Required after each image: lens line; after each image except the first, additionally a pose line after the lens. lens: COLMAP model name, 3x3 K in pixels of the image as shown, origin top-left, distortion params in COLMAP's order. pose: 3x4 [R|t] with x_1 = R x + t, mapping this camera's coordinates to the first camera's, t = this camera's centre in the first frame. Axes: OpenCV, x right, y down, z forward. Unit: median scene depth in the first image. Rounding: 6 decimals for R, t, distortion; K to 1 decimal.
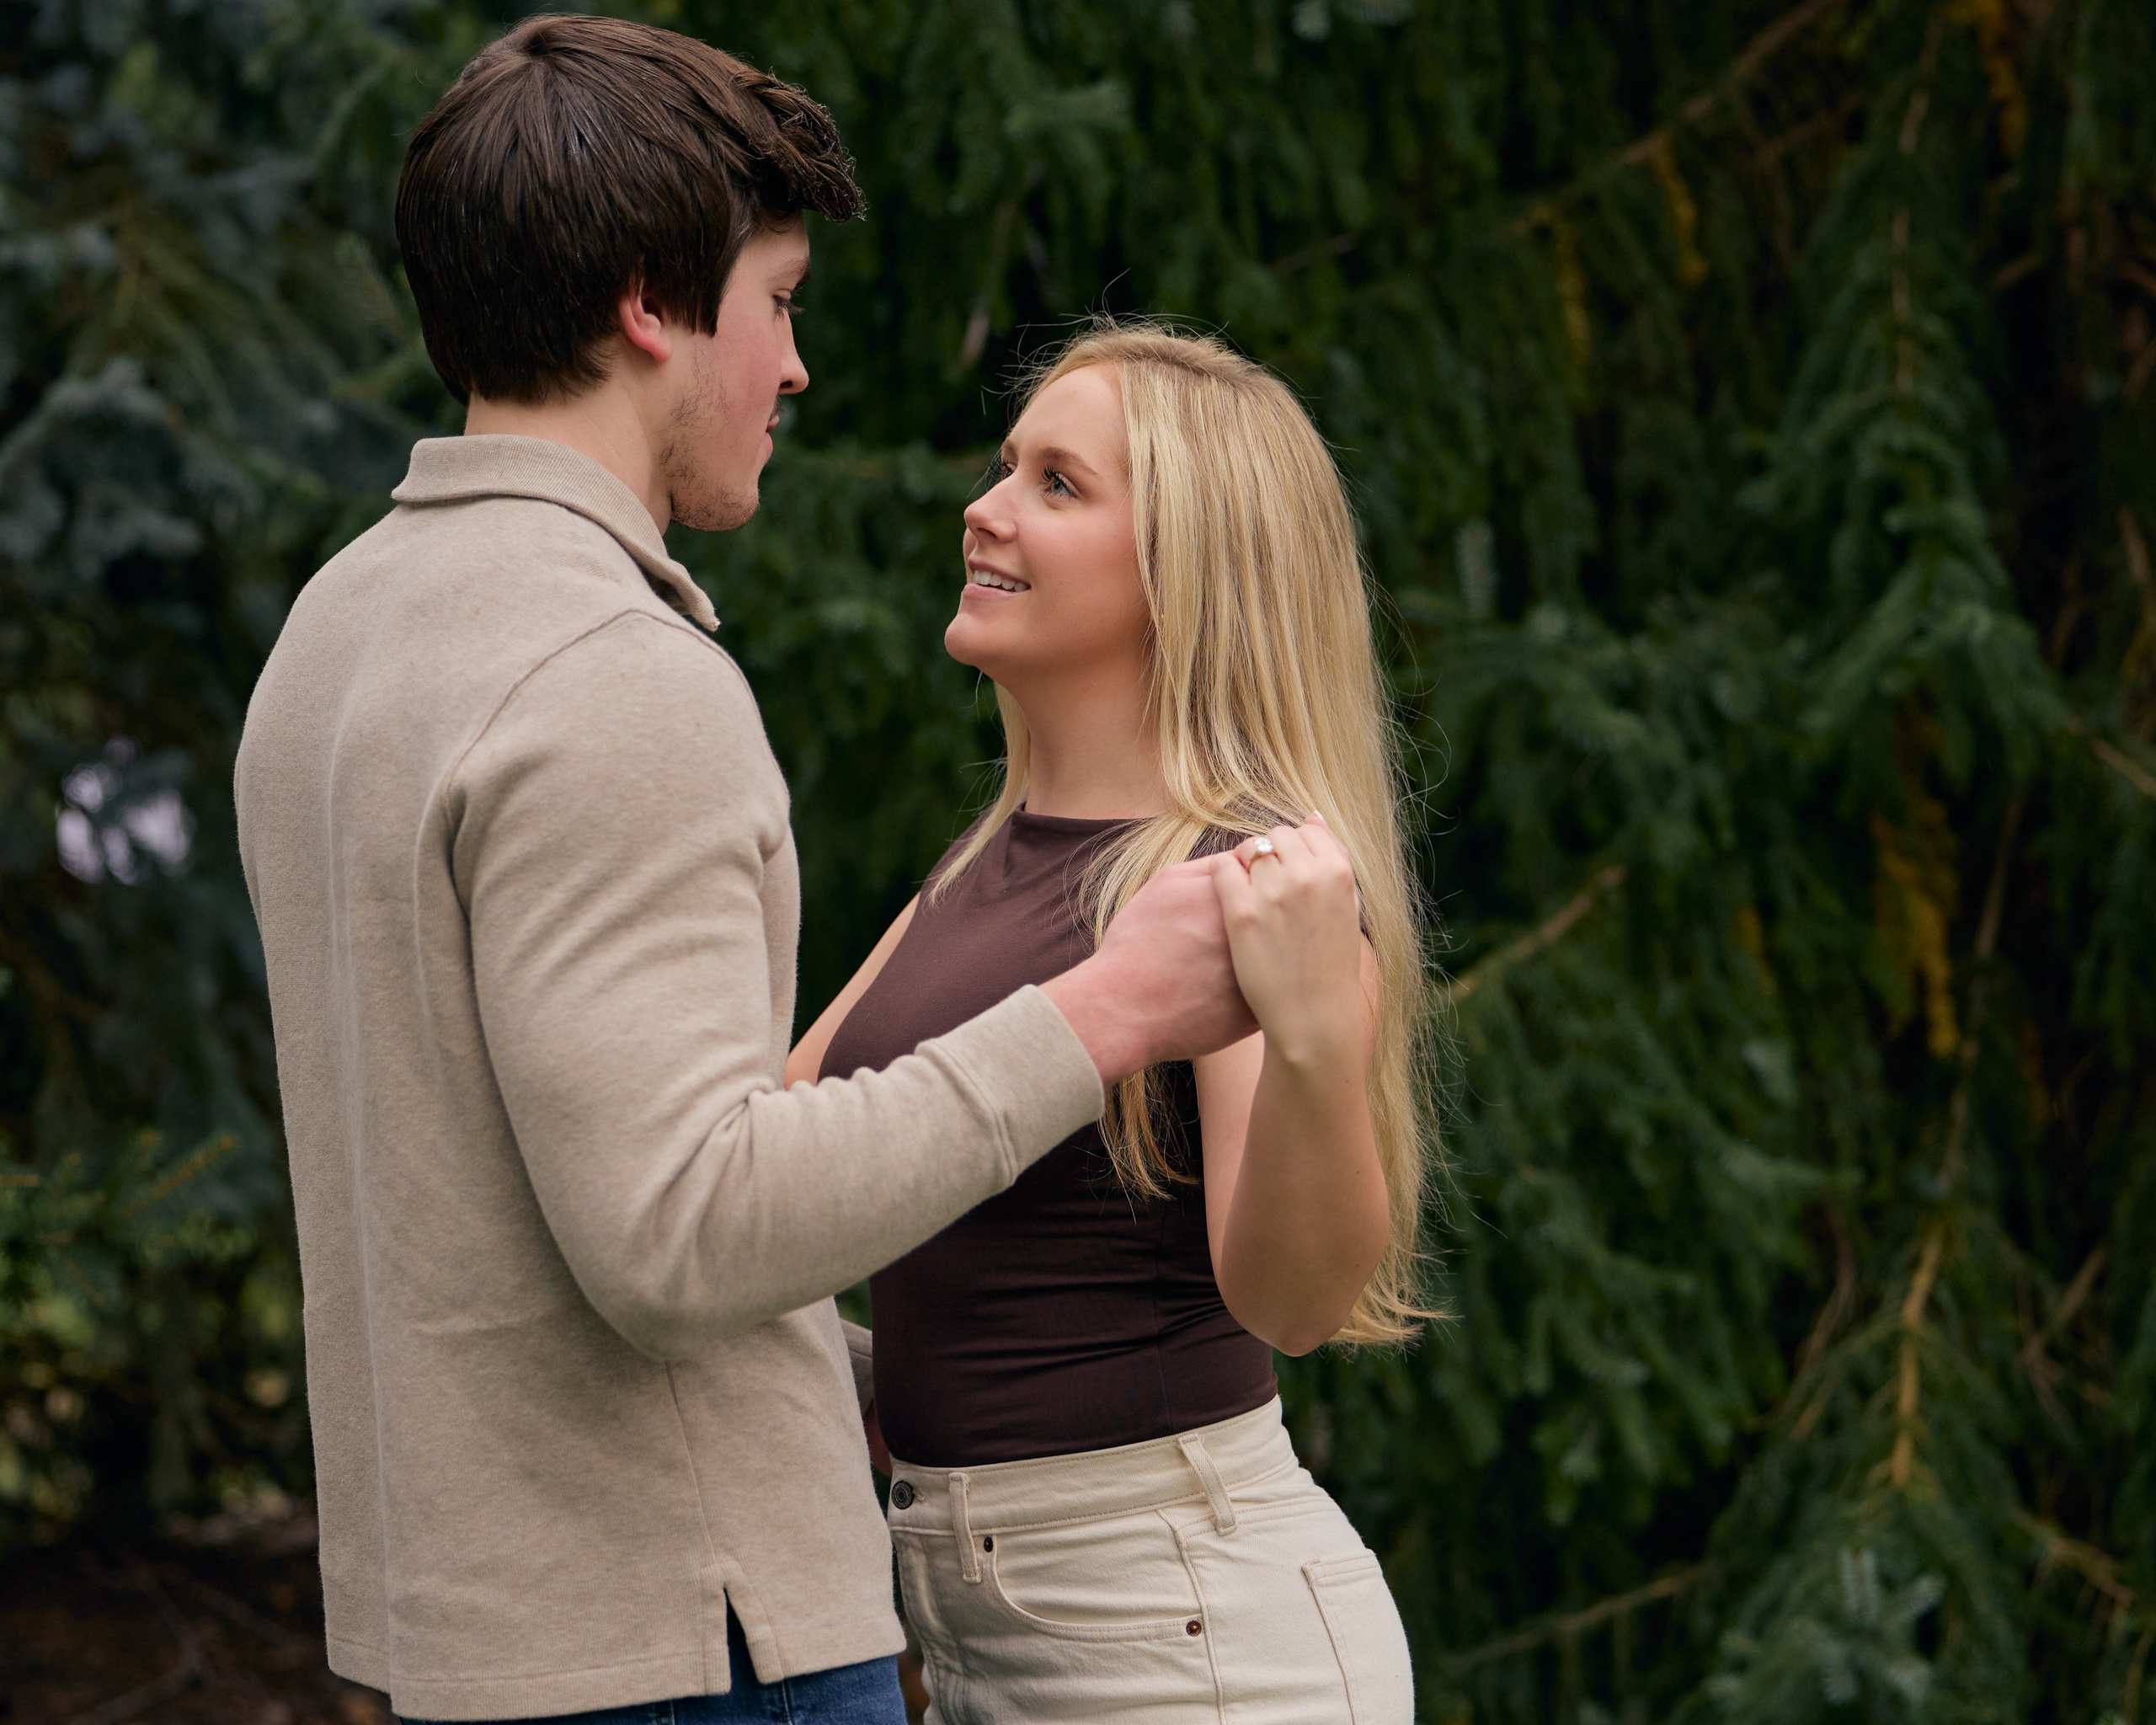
lens RADIAL K [[6940.3, 0, 1078.0], [0, 6940.3, 862.5], [0, 0, 1]] dist [-0.354023, 3.228763]
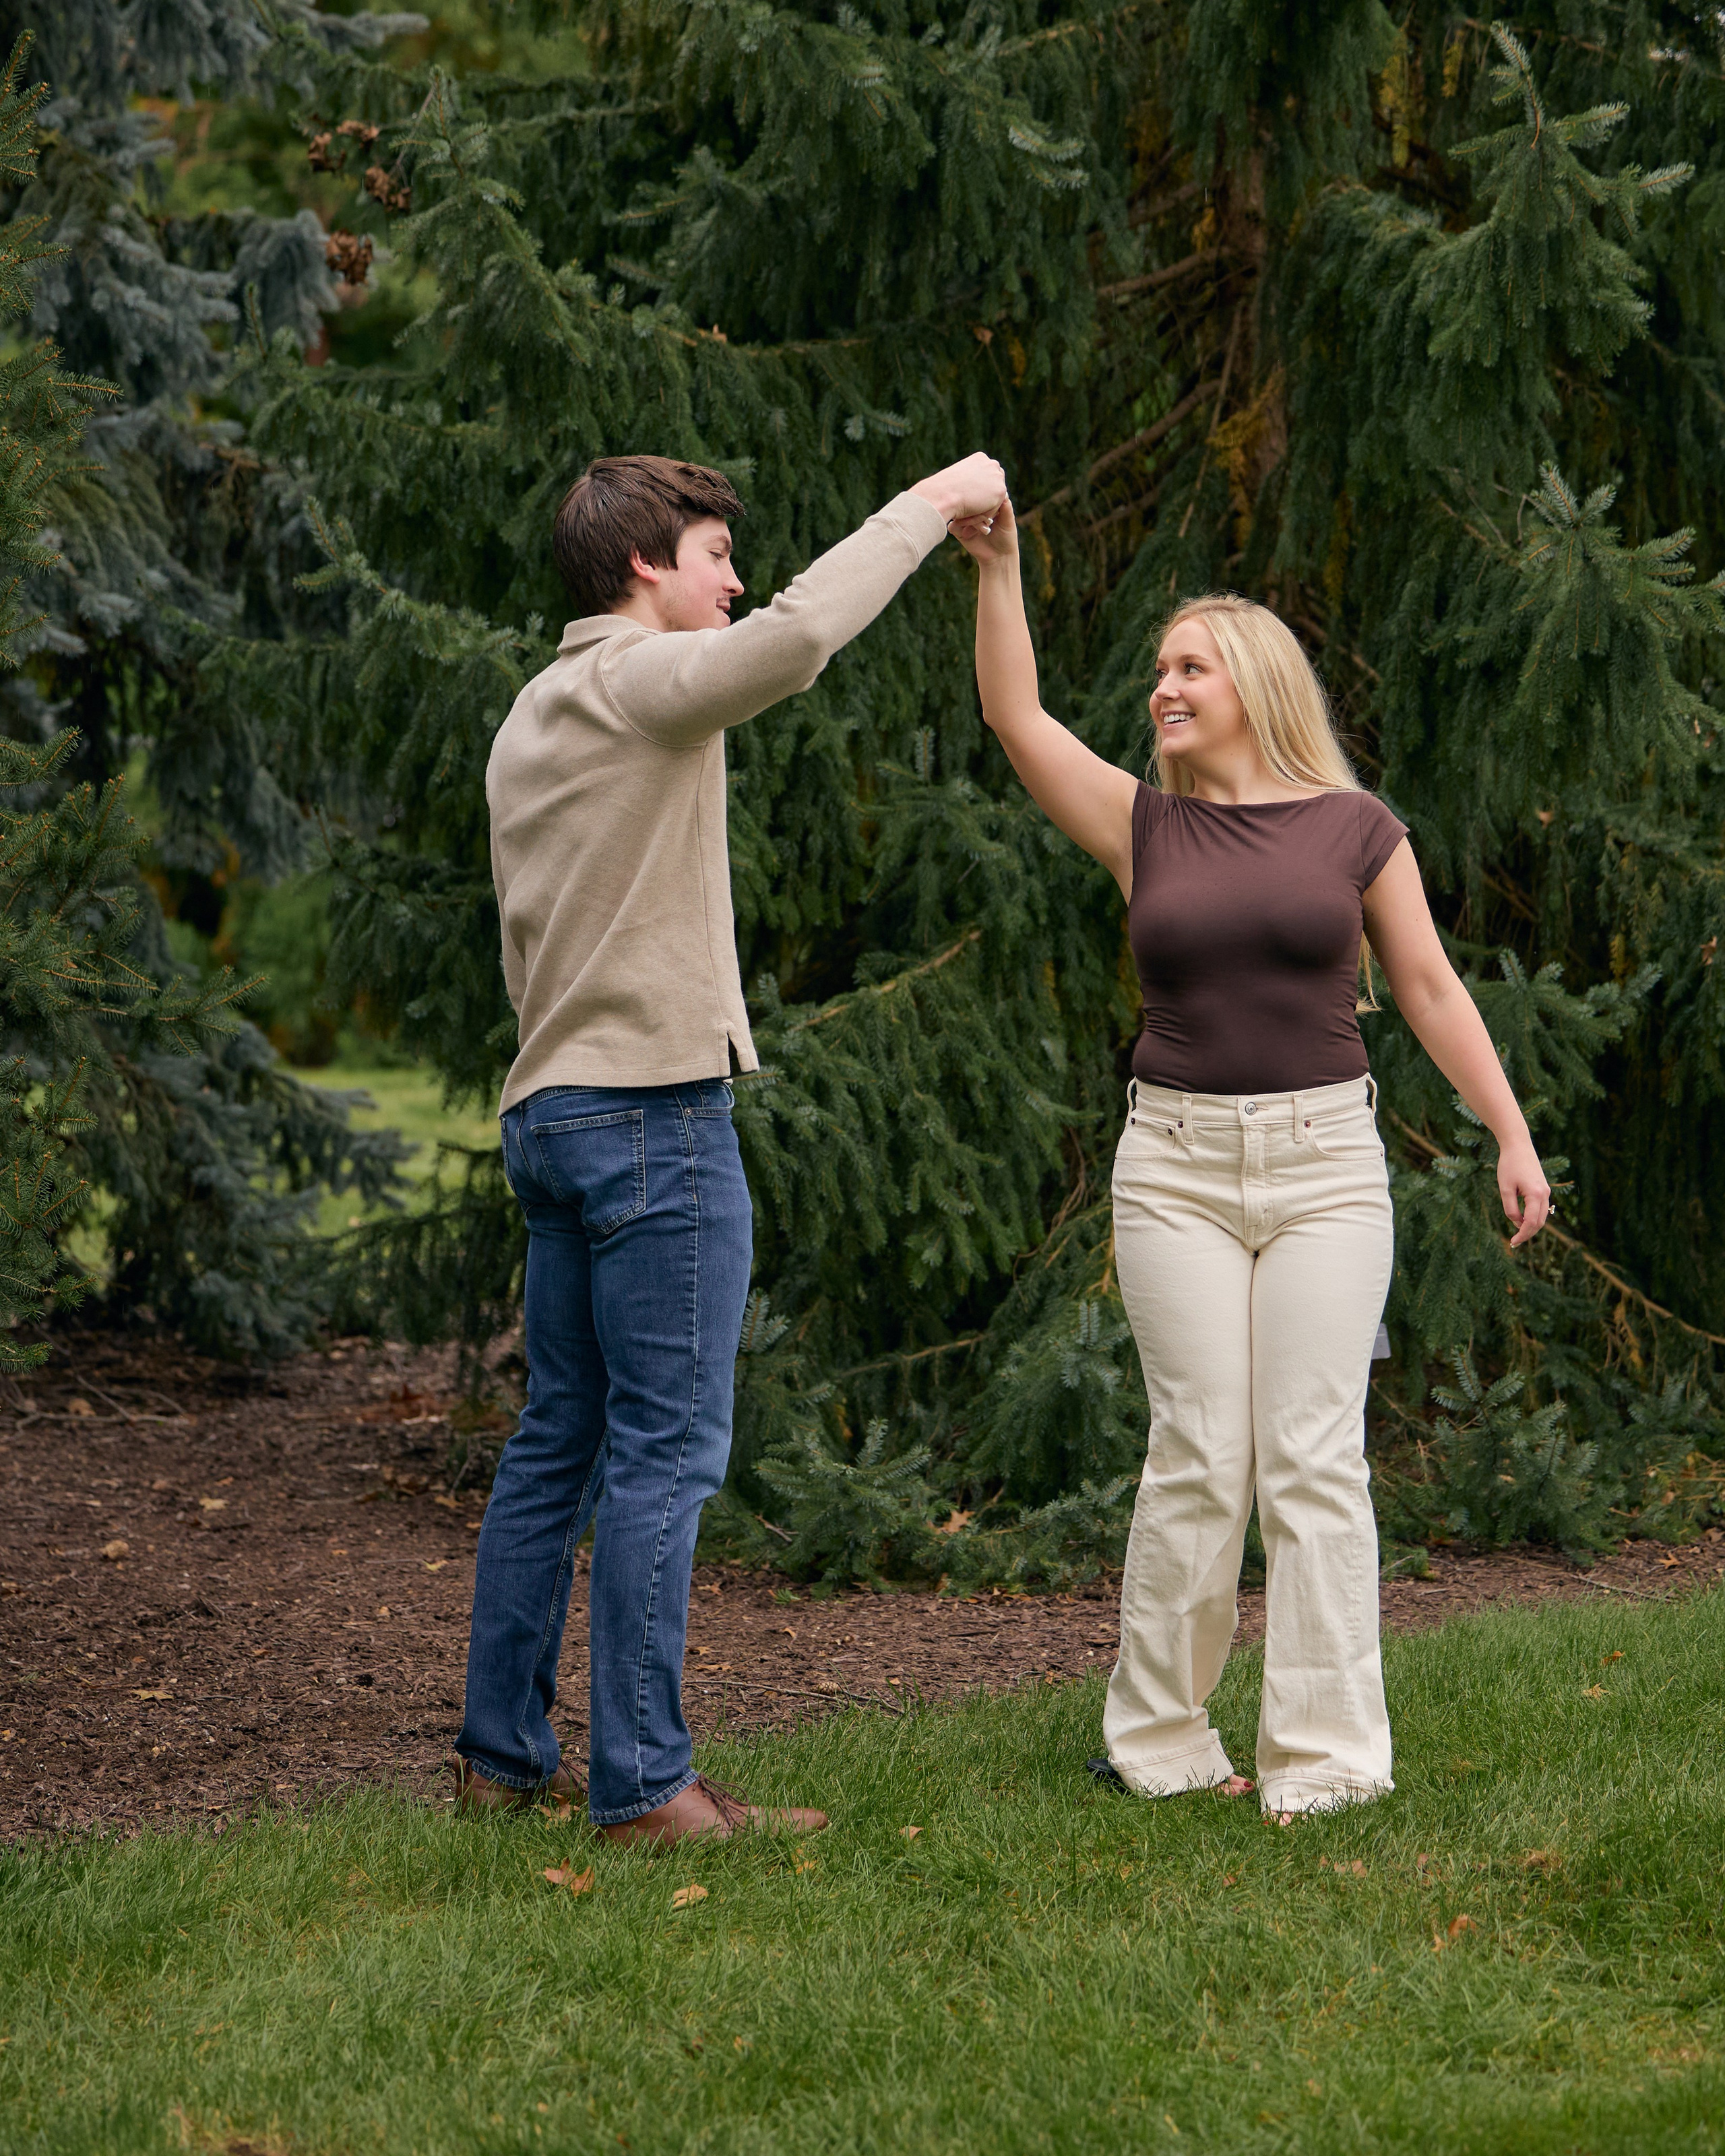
lens RADIAL K [[6940.3, 0, 862.5], [0, 6940.3, 1078.0], [0, 0, 1]] dist [-0.354023, 3.228763]
pose [[0.989490, 0.104146, 0.100319, -0.124191], [-0.104677, 0.994506, 0.000025, 0.041084], [-0.099765, -0.010526, 0.994955, -0.749453]]
